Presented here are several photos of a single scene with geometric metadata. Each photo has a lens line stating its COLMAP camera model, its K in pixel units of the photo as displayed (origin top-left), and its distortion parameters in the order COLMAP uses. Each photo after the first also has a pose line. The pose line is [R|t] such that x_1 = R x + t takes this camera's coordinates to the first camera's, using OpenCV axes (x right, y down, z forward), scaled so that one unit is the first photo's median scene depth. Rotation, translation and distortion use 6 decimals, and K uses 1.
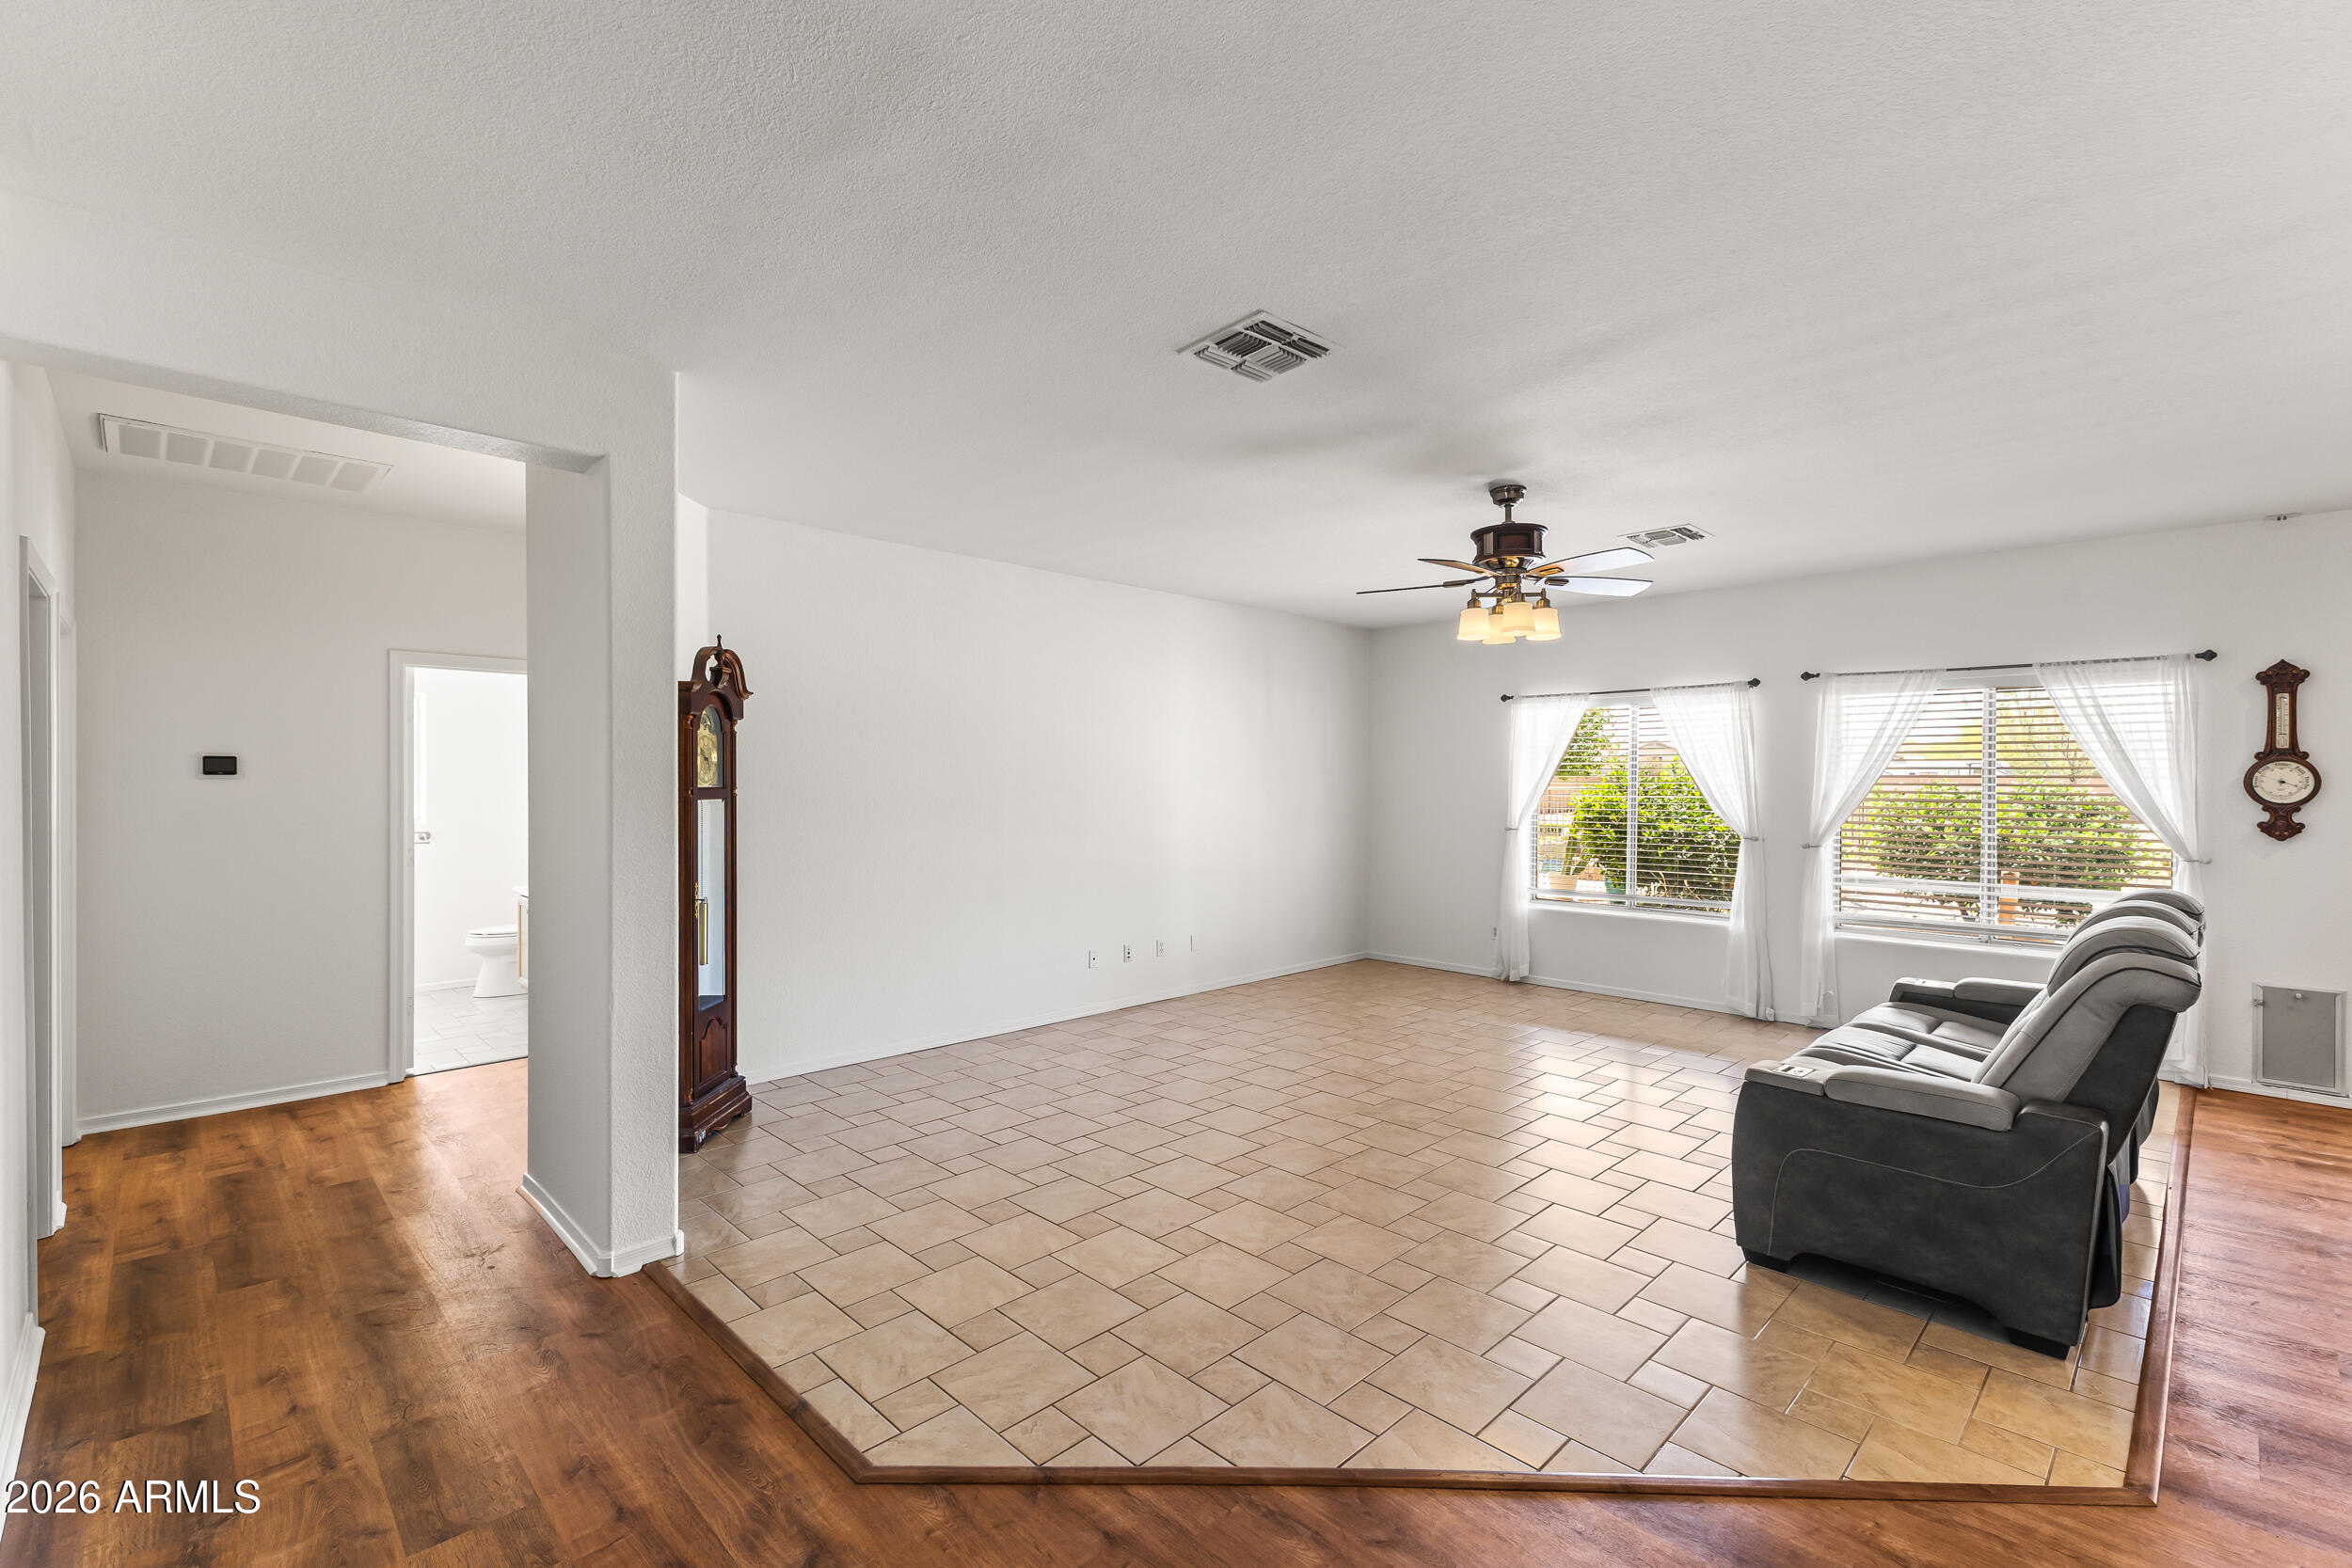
lens RADIAL K [[1032.6, 0, 1176.0], [0, 1032.6, 784.0], [0, 0, 1]] dist [0.001681, 0.000206]
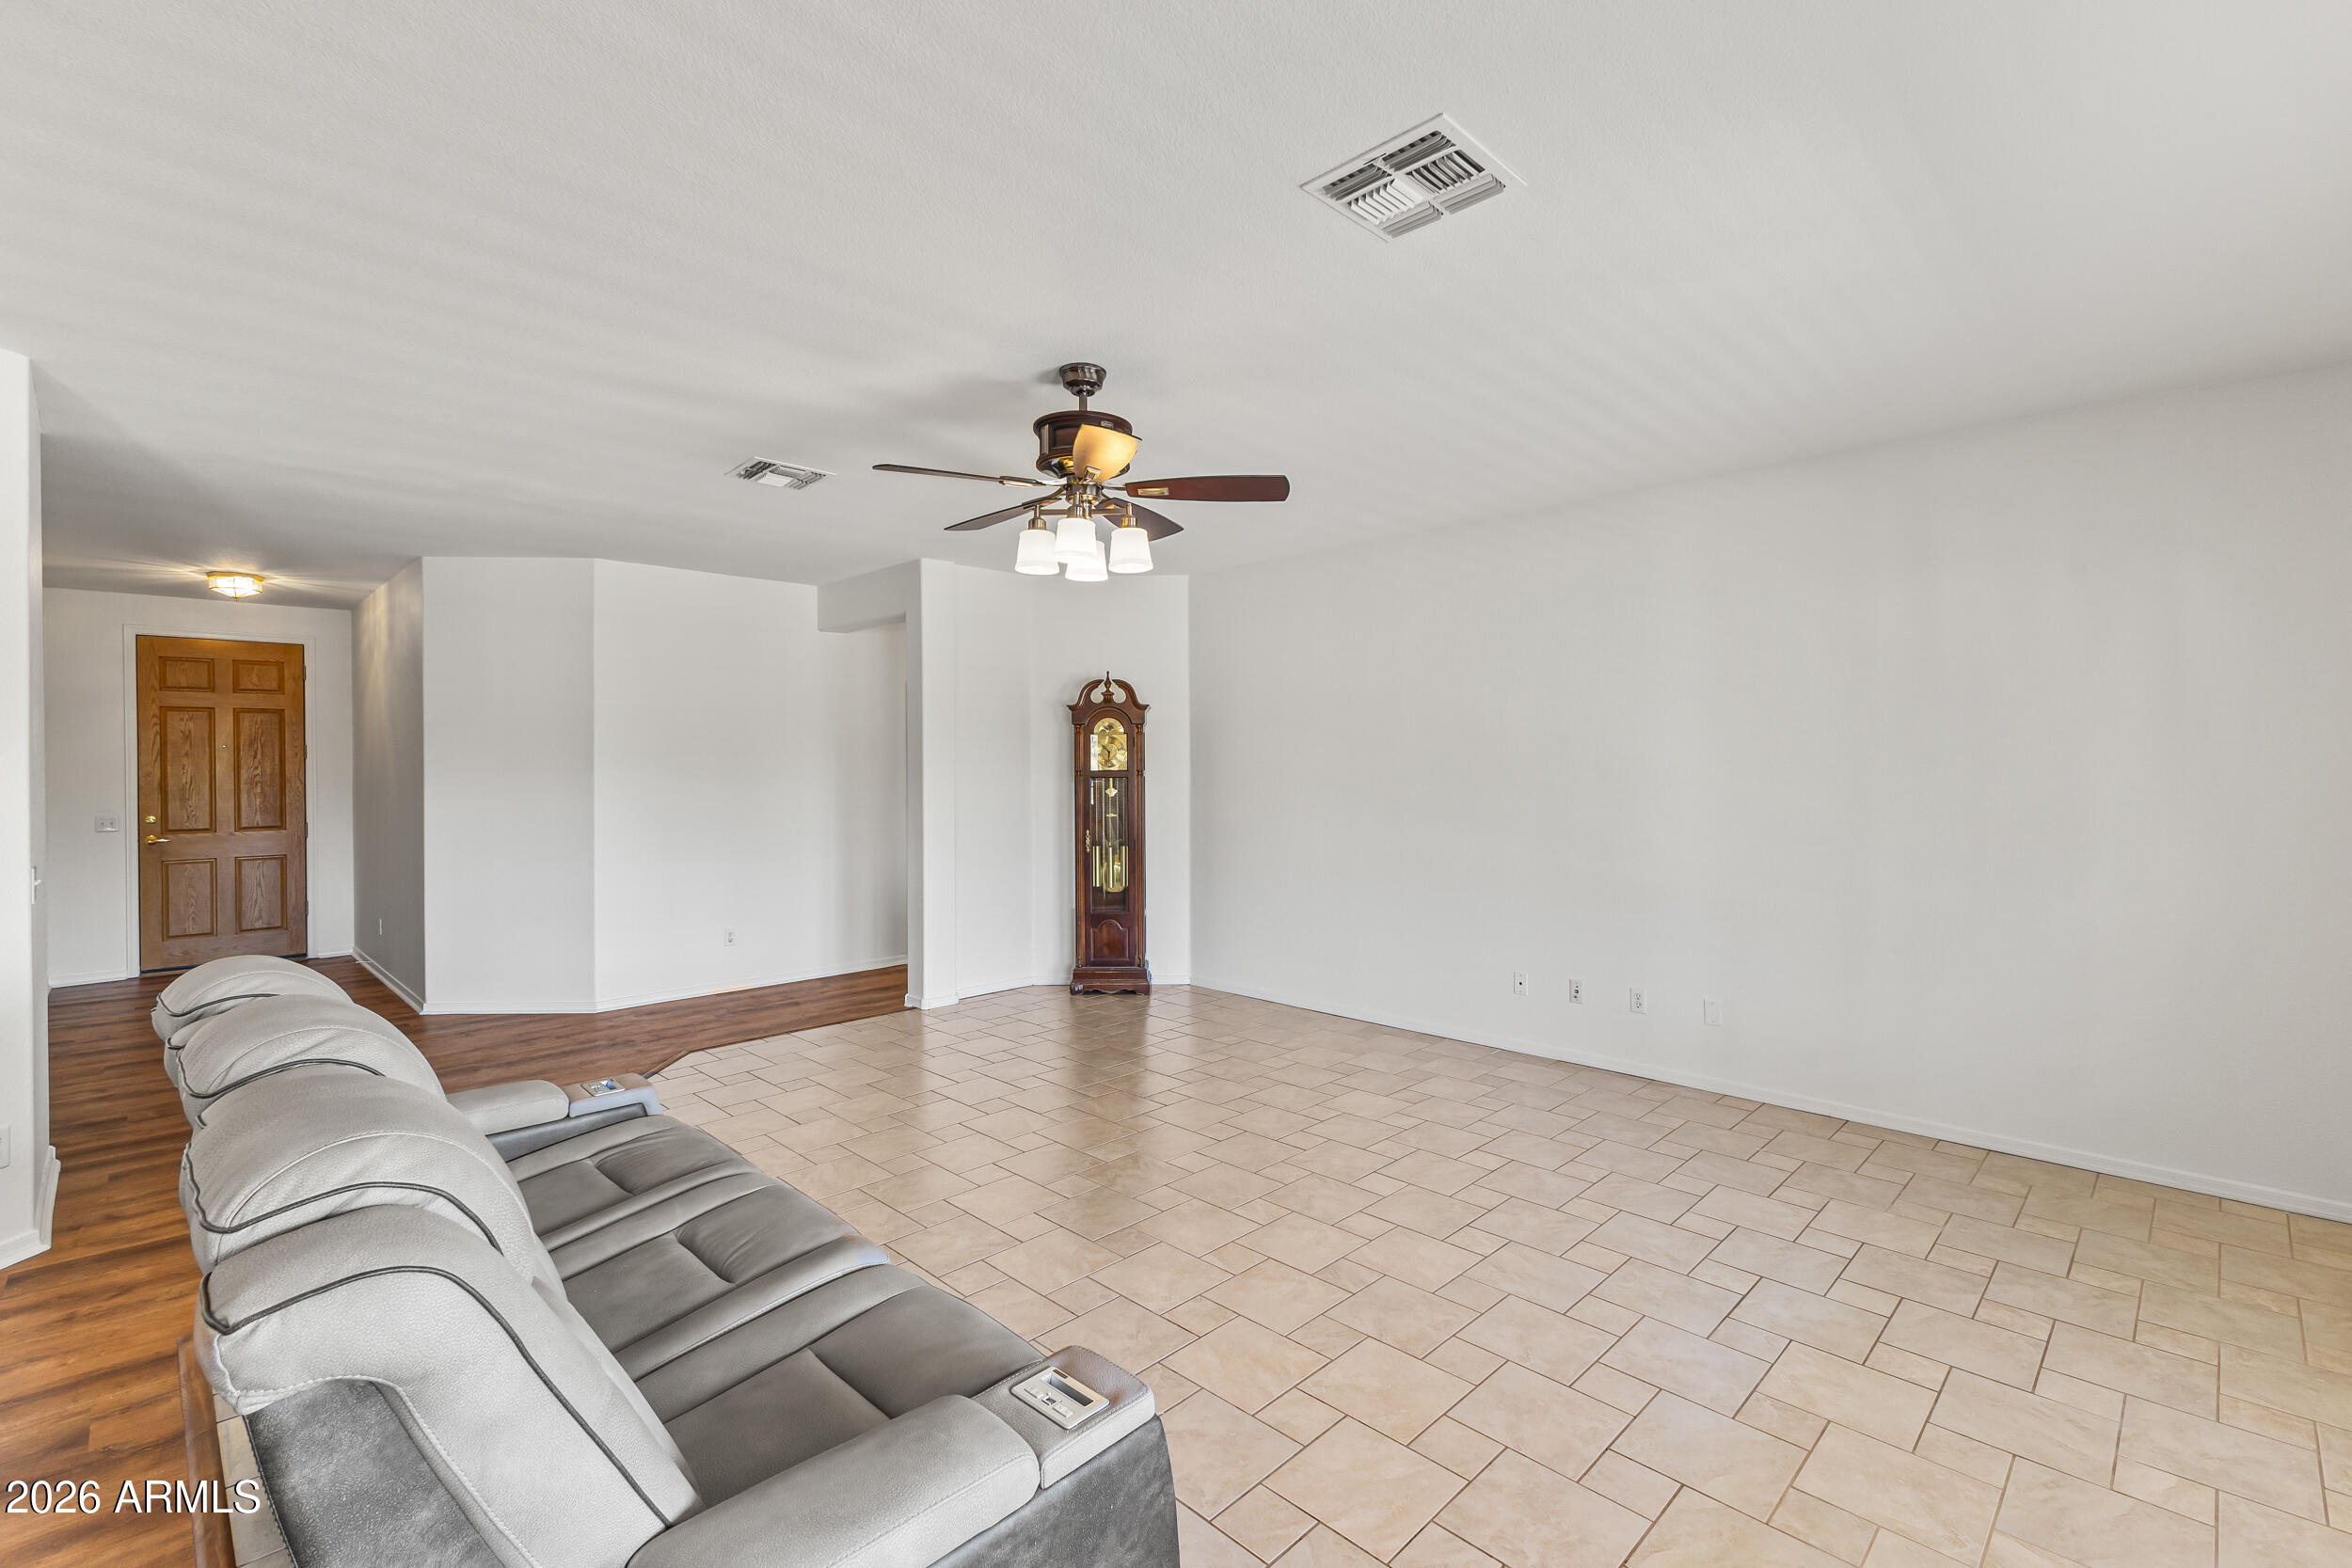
lens RADIAL K [[1033.4, 0, 1173.2], [0, 1033.4, 769.0], [0, 0, 1]] dist [0.001589, 0.000083]
pose [[0.004126, -0.001156, -0.999991, 1.034683], [0.001904, 0.999998, -0.001148, 0.002943], [0.999990, -0.001899, 0.004129, 1.031070]]
